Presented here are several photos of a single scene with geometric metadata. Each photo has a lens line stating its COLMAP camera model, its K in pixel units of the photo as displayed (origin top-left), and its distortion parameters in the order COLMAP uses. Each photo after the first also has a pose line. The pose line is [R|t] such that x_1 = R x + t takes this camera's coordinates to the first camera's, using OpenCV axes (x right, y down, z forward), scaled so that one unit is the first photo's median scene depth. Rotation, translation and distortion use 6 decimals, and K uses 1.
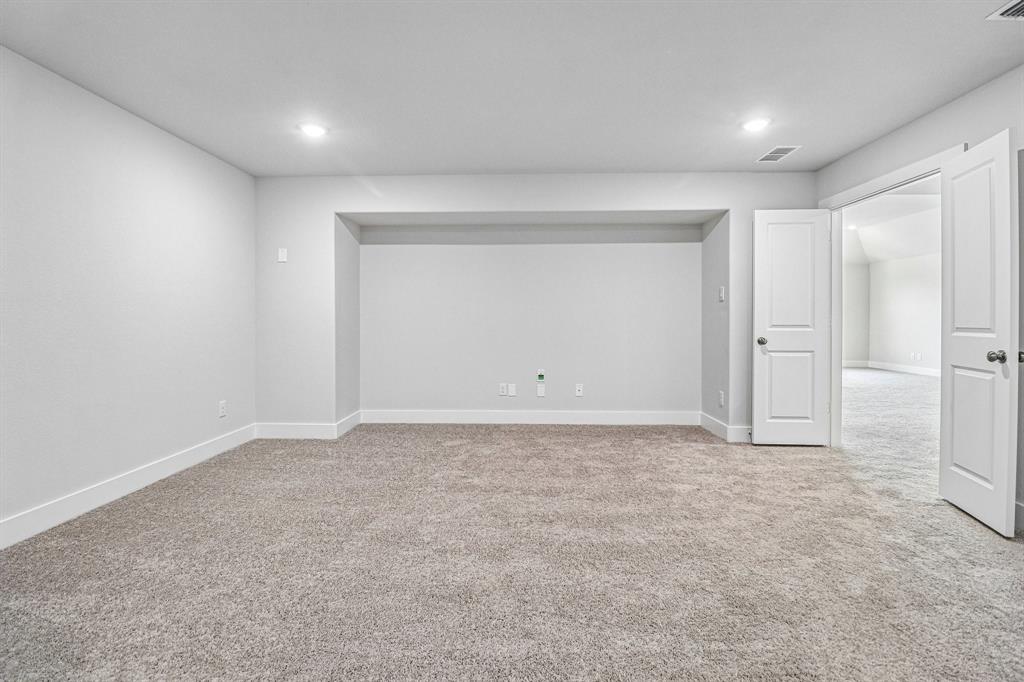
lens RADIAL K [[474.3, 0, 507.9], [0, 474.3, 318.7], [0, 0, 1]] dist [-0.000839, -0.013075]
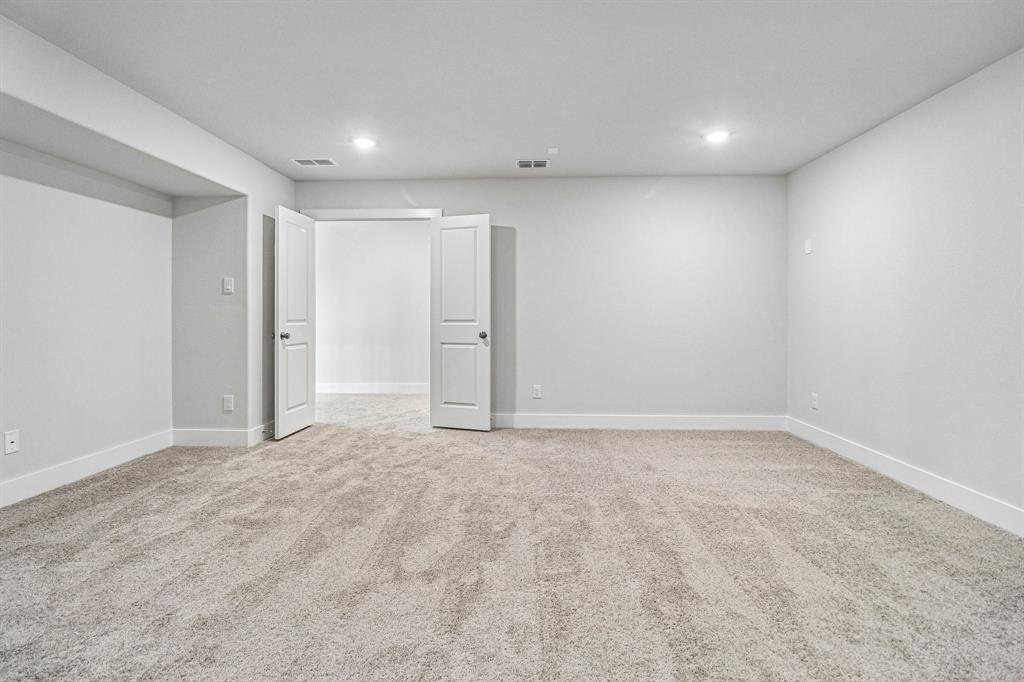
lens RADIAL K [[477.3, 0, 511.6], [0, 477.3, 318.5], [0, 0, 1]] dist [-0.000006, -0.011519]
pose [[-0.004971, -0.009184, 0.999945, -0.537477], [-0.005370, 0.999944, 0.009157, -0.001967], [-0.999973, -0.005324, -0.005020, 0.567939]]
